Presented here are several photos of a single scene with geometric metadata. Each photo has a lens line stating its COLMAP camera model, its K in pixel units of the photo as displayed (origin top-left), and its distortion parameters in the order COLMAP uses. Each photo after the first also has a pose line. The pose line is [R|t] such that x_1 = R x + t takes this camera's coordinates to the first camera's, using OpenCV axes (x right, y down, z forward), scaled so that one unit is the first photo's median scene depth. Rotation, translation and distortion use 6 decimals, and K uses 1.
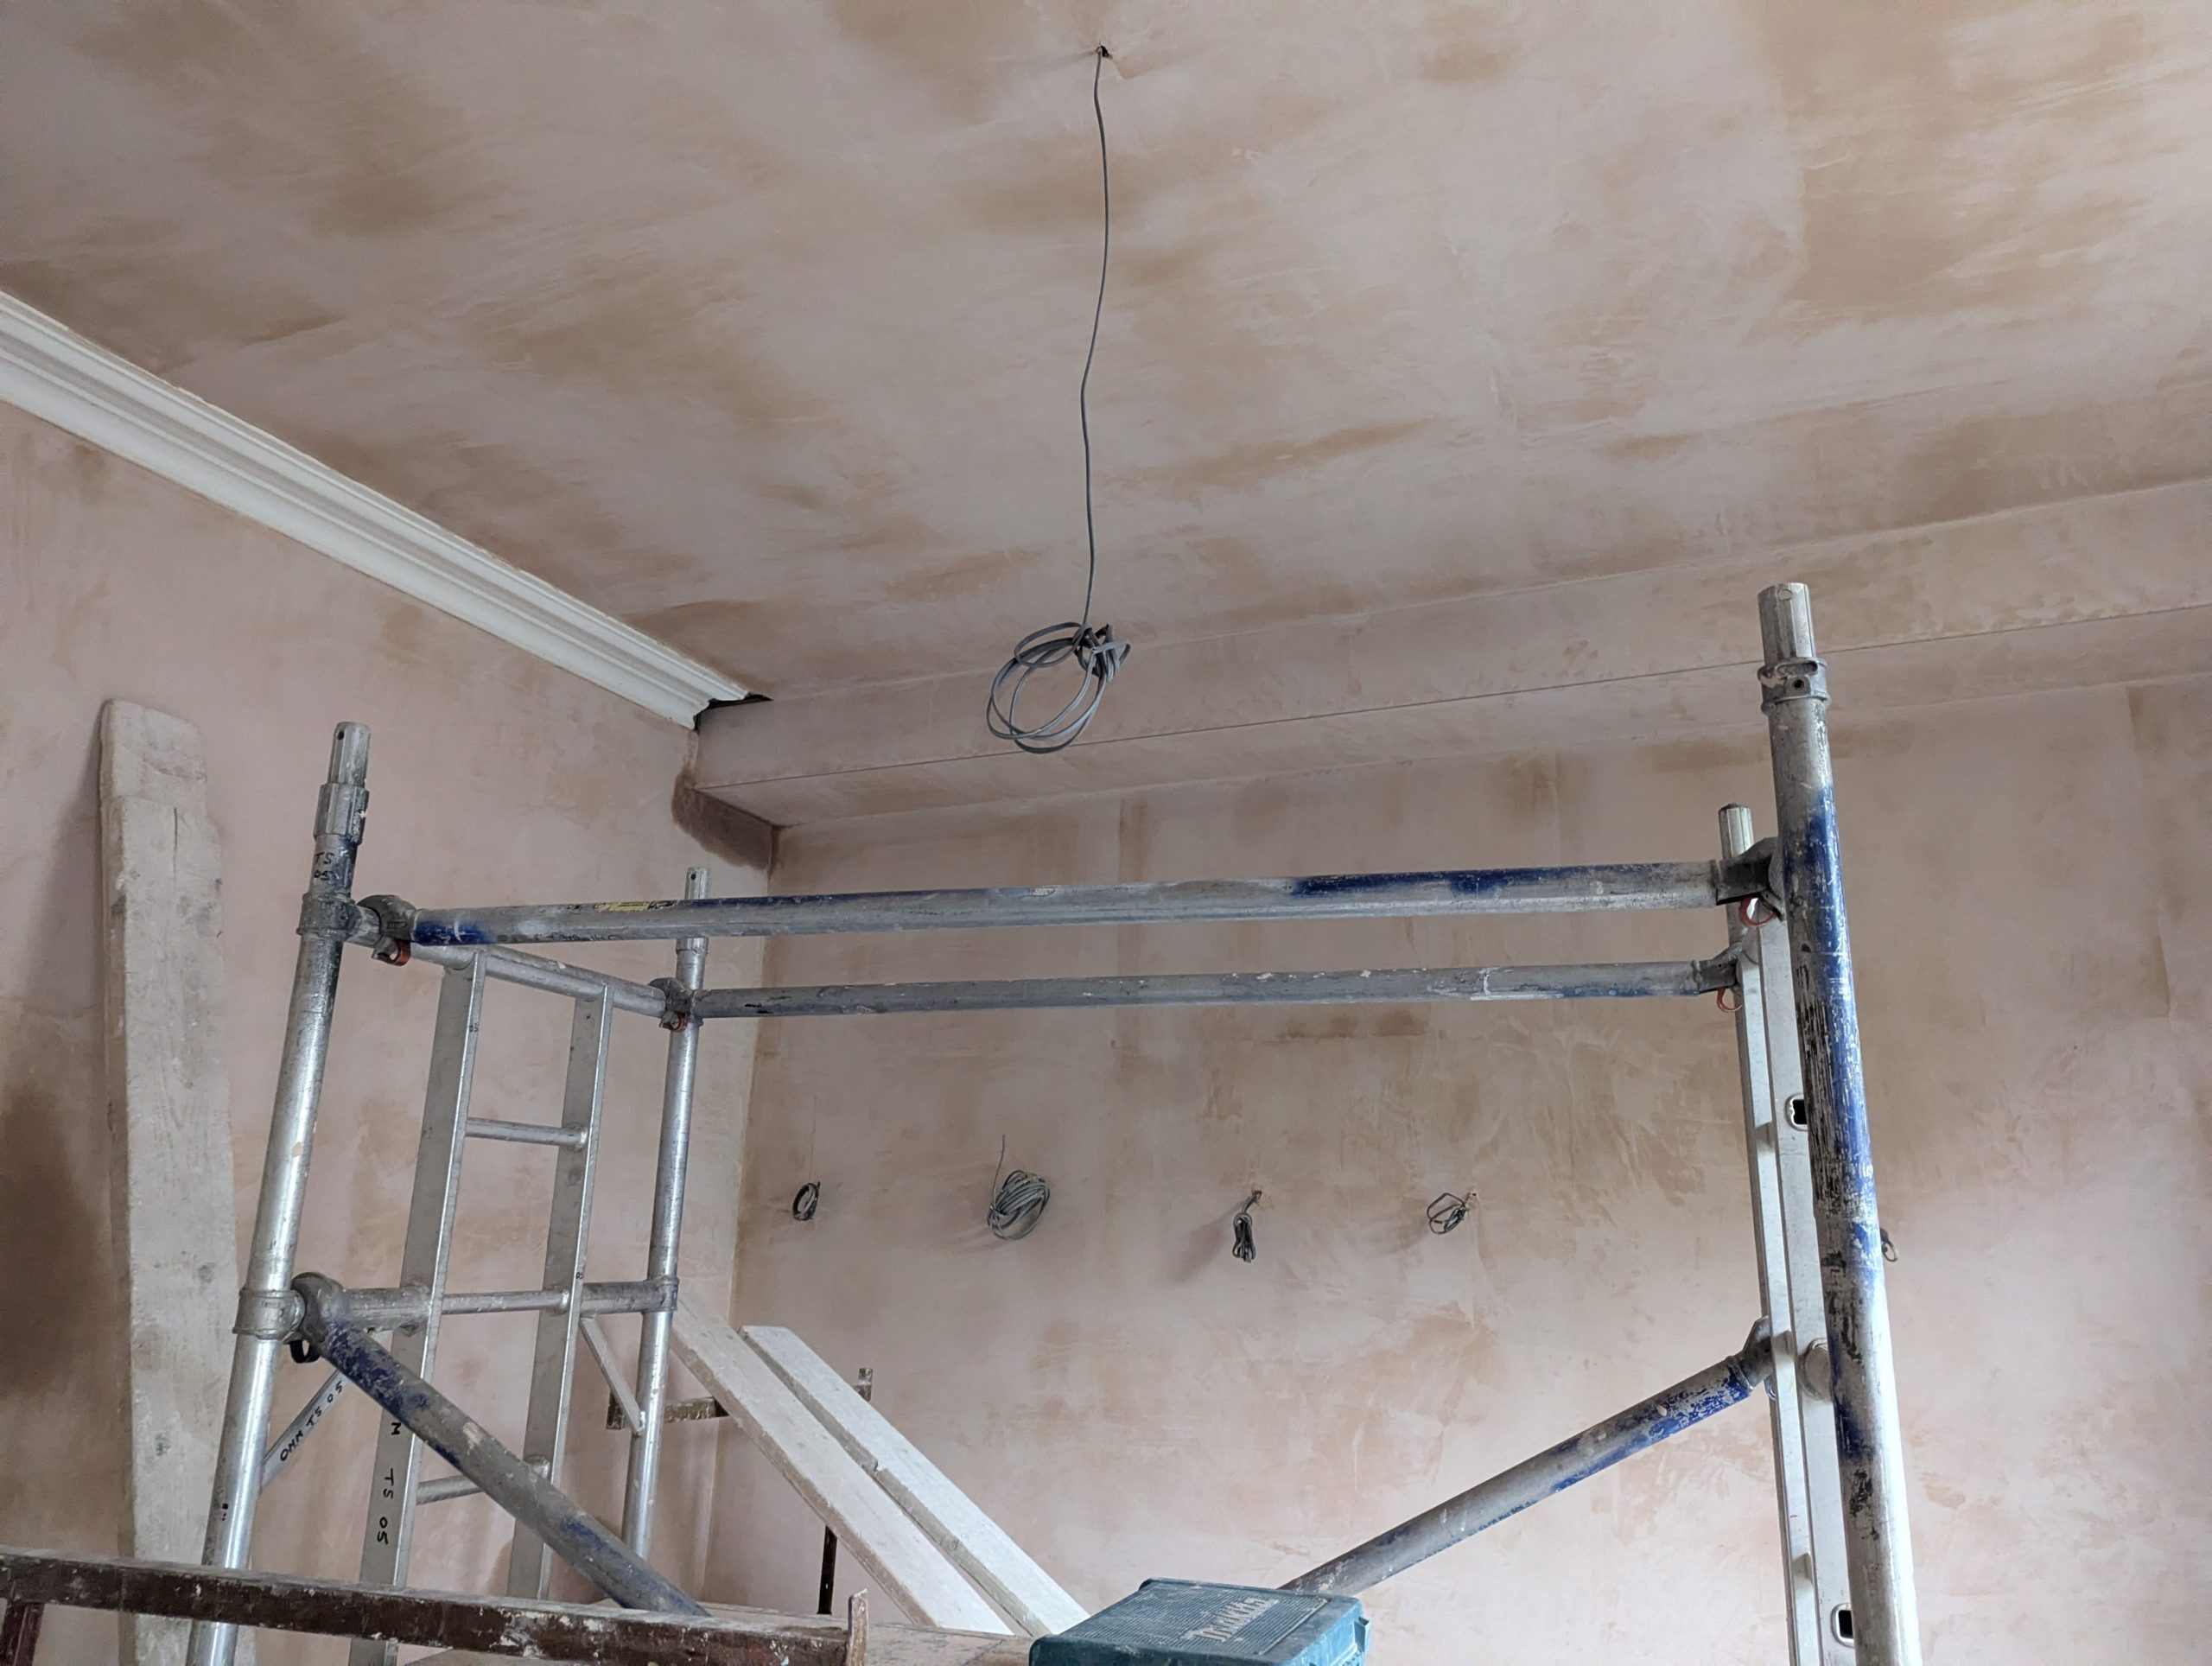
lens RADIAL K [[1566.6, 0, 1086.1], [0, 1566.6, 852.0], [0, 0, 1]] dist [0.073836, -0.078904]
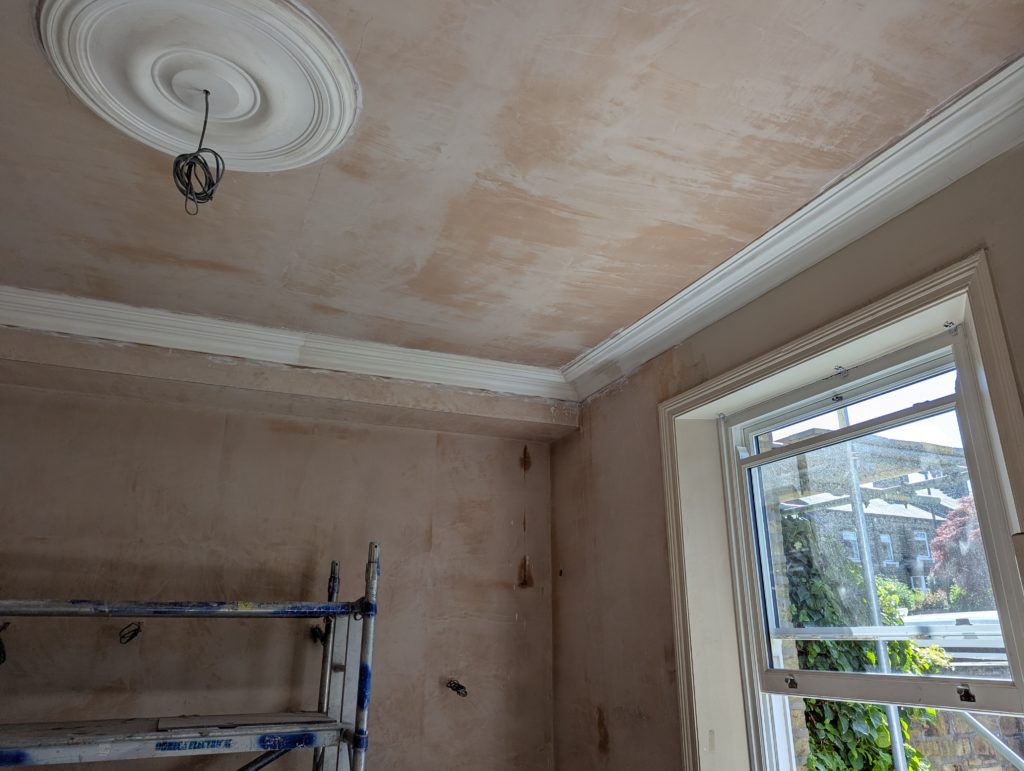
lens RADIAL K [[720.2, 0, 529.6], [0, 720.2, 383.1], [0, 0, 1]] dist [0.072141, -0.075283]
pose [[0.642760, 0.218307, 0.734304, -0.196891], [-0.167864, 0.975377, -0.143042, -0.031810], [-0.747450, -0.031321, 0.663579, 0.019182]]
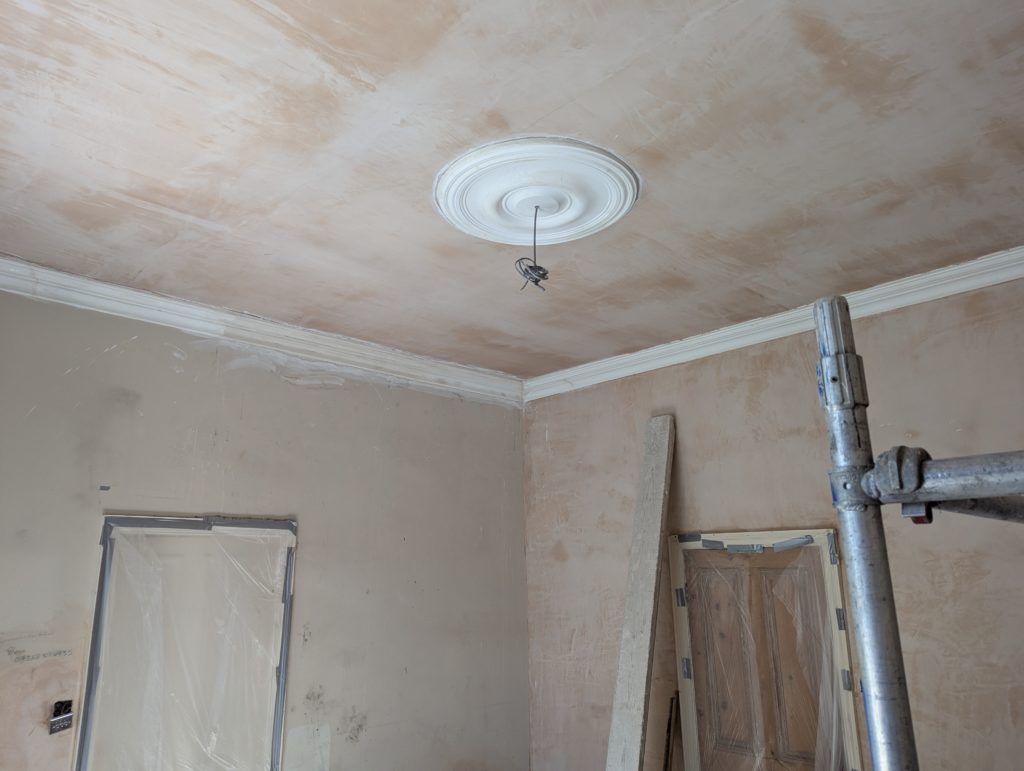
lens RADIAL K [[715.3, 0, 497.7], [0, 715.3, 391.6], [0, 0, 1]] dist [0.053096, -0.045684]
pose [[-0.362844, -0.261175, -0.894501, 0.643077], [0.233290, 0.903891, -0.358548, 0.161864], [0.902175, -0.338775, -0.267042, 0.660925]]
